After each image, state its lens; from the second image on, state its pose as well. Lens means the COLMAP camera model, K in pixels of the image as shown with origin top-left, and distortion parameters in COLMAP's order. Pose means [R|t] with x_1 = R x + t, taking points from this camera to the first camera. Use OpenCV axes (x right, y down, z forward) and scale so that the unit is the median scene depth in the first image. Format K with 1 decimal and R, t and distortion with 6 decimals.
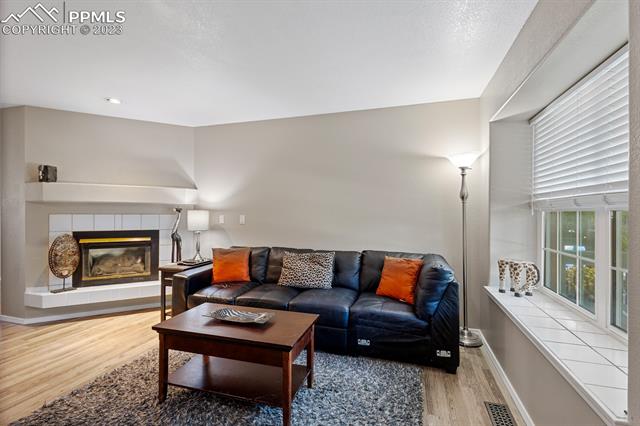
lens RADIAL K [[296.3, 0, 322.1], [0, 296.3, 209.1], [0, 0, 1]] dist [0.005390, -0.000024]
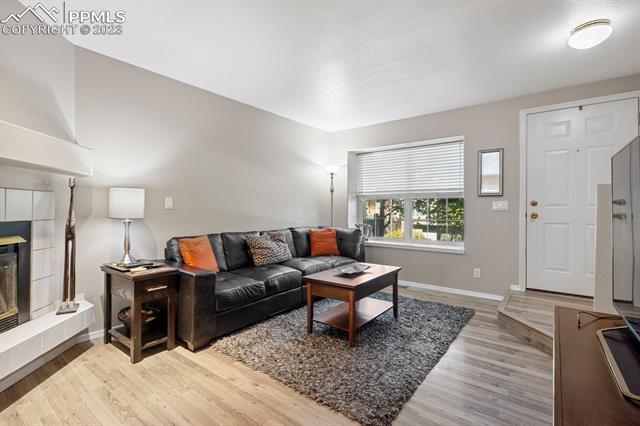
lens RADIAL K [[296.3, 0, 323.0], [0, 296.3, 212.4], [0, 0, 1]] dist [0.005390, -0.000024]
pose [[0.345877, -0.008513, 0.938241, -1.013903], [-0.004166, 0.999935, 0.010609, 0.058187], [-0.938270, -0.007578, 0.345820, 0.426296]]
